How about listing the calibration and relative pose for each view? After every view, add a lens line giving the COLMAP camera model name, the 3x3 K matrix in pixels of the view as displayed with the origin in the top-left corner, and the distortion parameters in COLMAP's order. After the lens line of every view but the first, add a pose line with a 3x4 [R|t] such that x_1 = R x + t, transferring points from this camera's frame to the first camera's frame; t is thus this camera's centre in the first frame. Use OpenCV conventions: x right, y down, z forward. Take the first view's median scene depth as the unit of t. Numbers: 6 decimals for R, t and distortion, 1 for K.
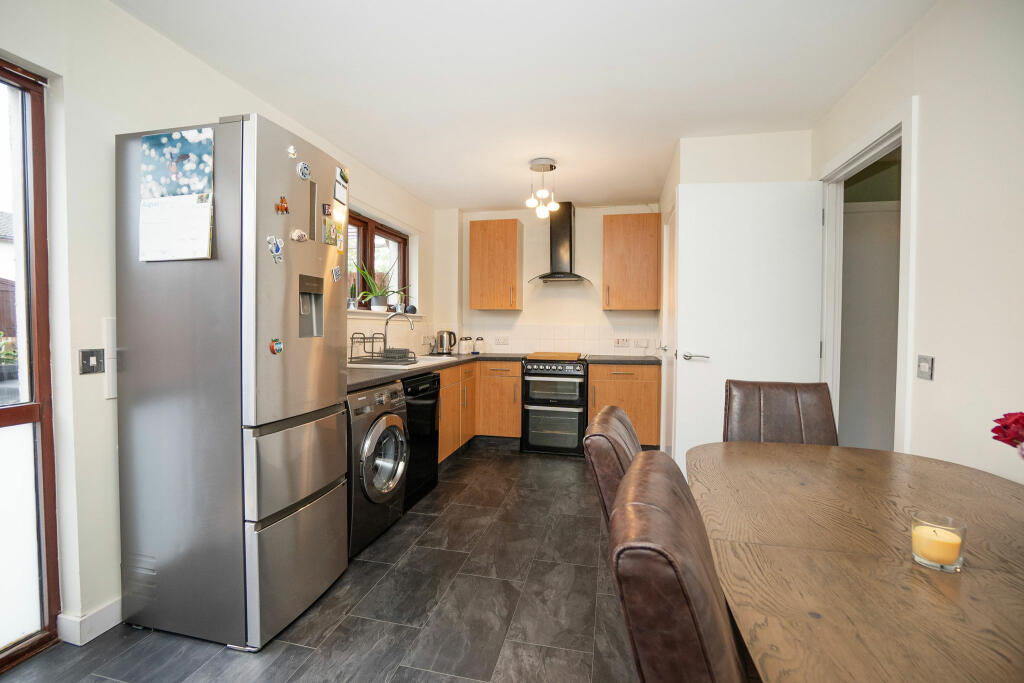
lens RADIAL K [[453.5, 0, 500.2], [0, 453.5, 343.5], [0, 0, 1]] dist [-0.049112, 0.000657]
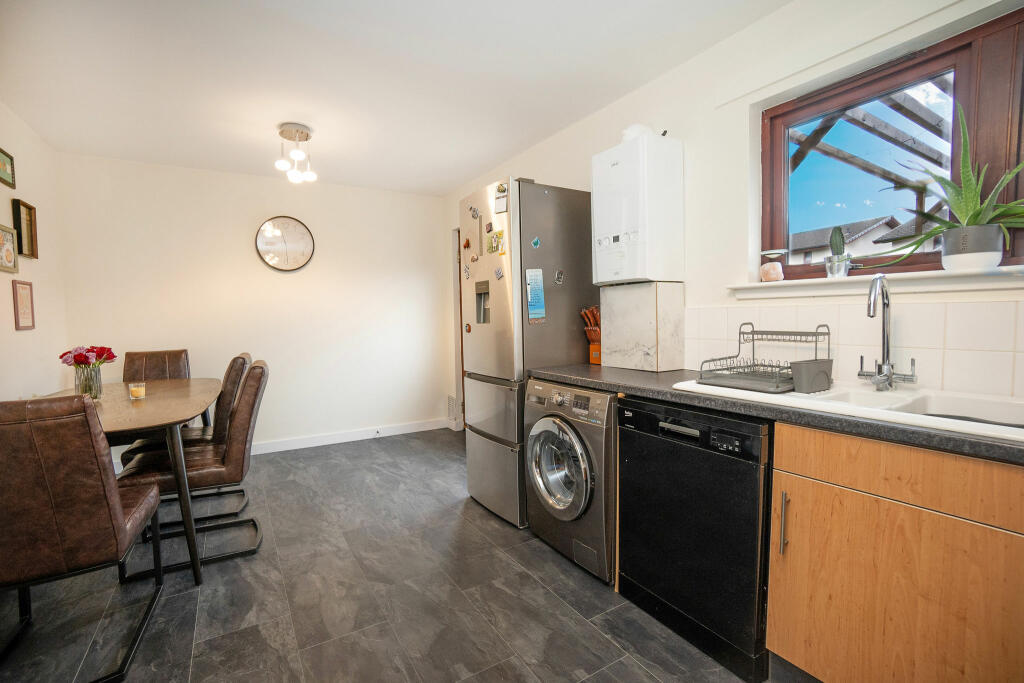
lens RADIAL K [[453.5, 0, 500.2], [0, 453.5, 343.5], [0, 0, 1]] dist [-0.049112, 0.000657]
pose [[-0.710230, 0.039089, -0.702884, 0.473975], [-0.020452, 0.996890, 0.076105, -0.050326], [0.703673, 0.068427, -0.707222, 1.724993]]
